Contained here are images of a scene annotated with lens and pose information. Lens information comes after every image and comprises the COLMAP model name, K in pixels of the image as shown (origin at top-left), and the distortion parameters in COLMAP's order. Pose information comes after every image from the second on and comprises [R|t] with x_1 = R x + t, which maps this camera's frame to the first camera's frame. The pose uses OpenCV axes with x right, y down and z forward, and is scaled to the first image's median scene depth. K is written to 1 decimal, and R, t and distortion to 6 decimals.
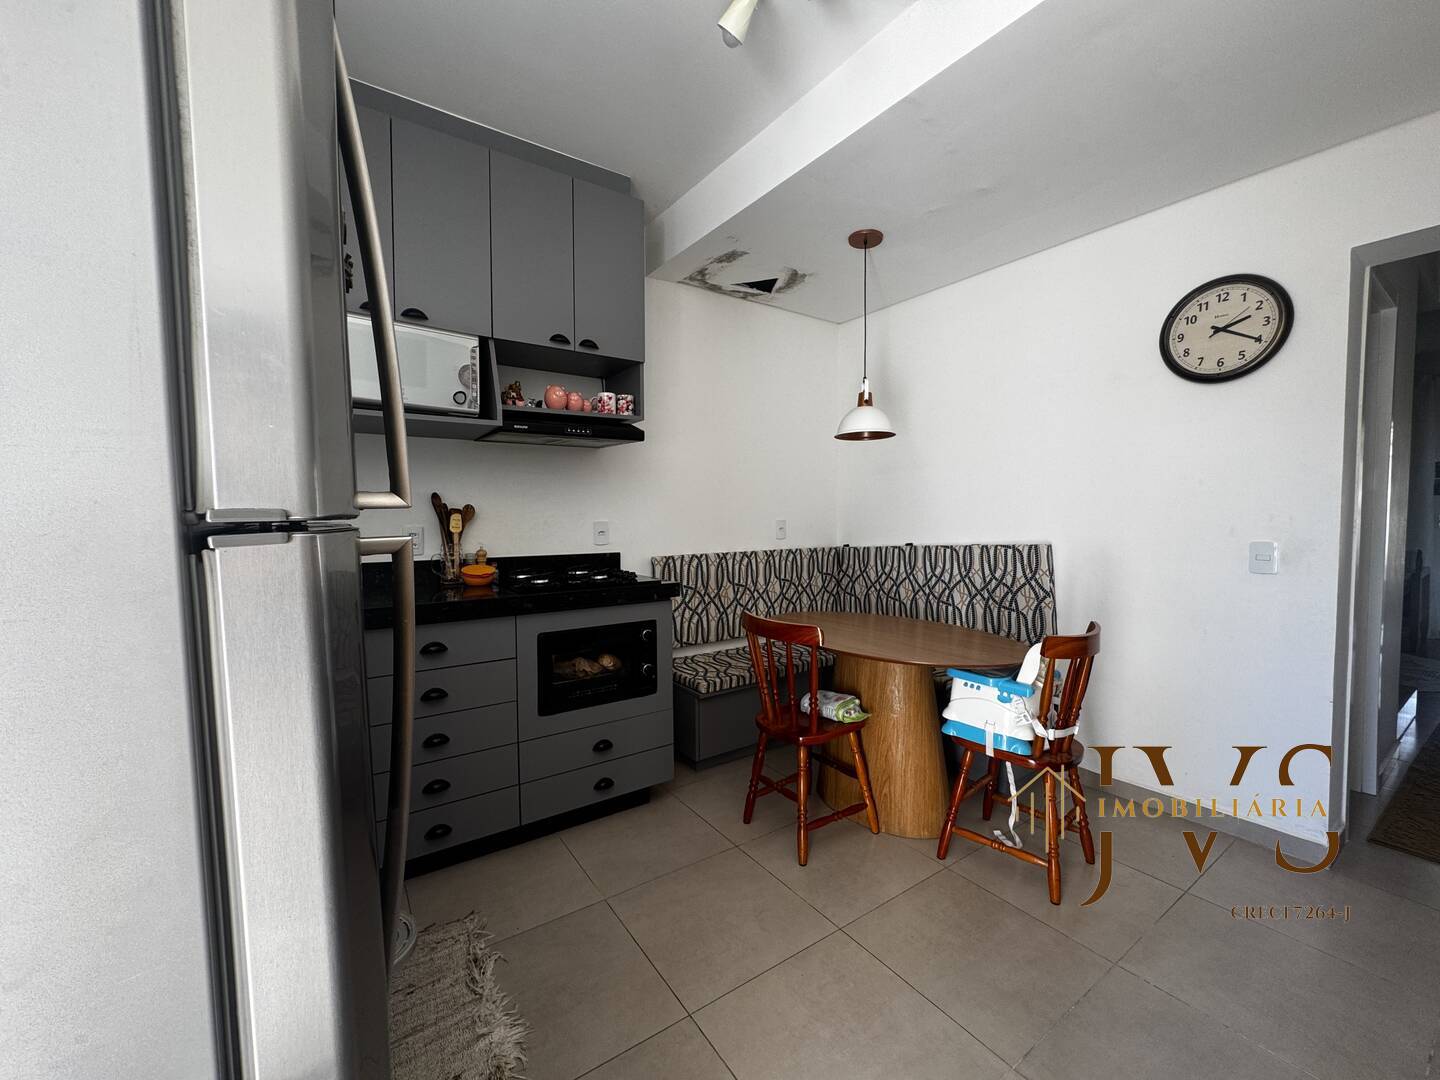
lens RADIAL K [[581.0, 0, 716.1], [0, 581.0, 536.4], [0, 0, 1]] dist [0.001379, -0.000022]
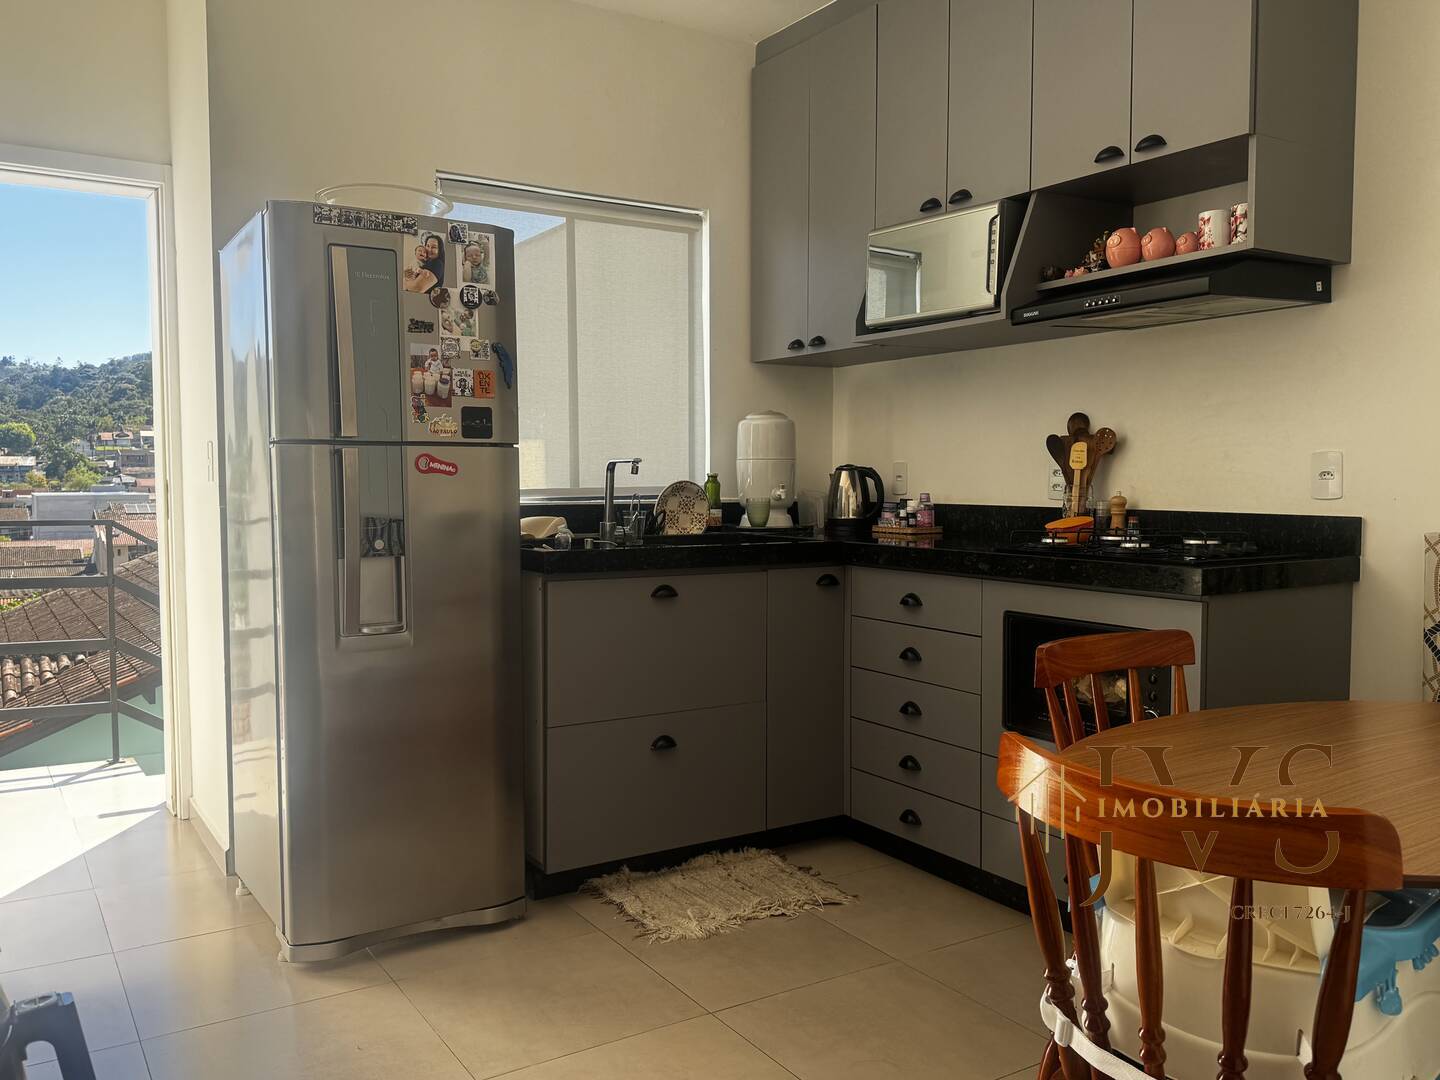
lens RADIAL K [[1183.7, 0, 720.0], [0, 1183.7, 540.0], [0, 0, 1]] dist [0.071869, -0.000716]
pose [[-0.040808, 0.062602, -0.997204, 1.137006], [-0.040379, 0.997117, 0.064249, 0.003991], [0.998351, 0.042888, -0.038163, 0.708766]]
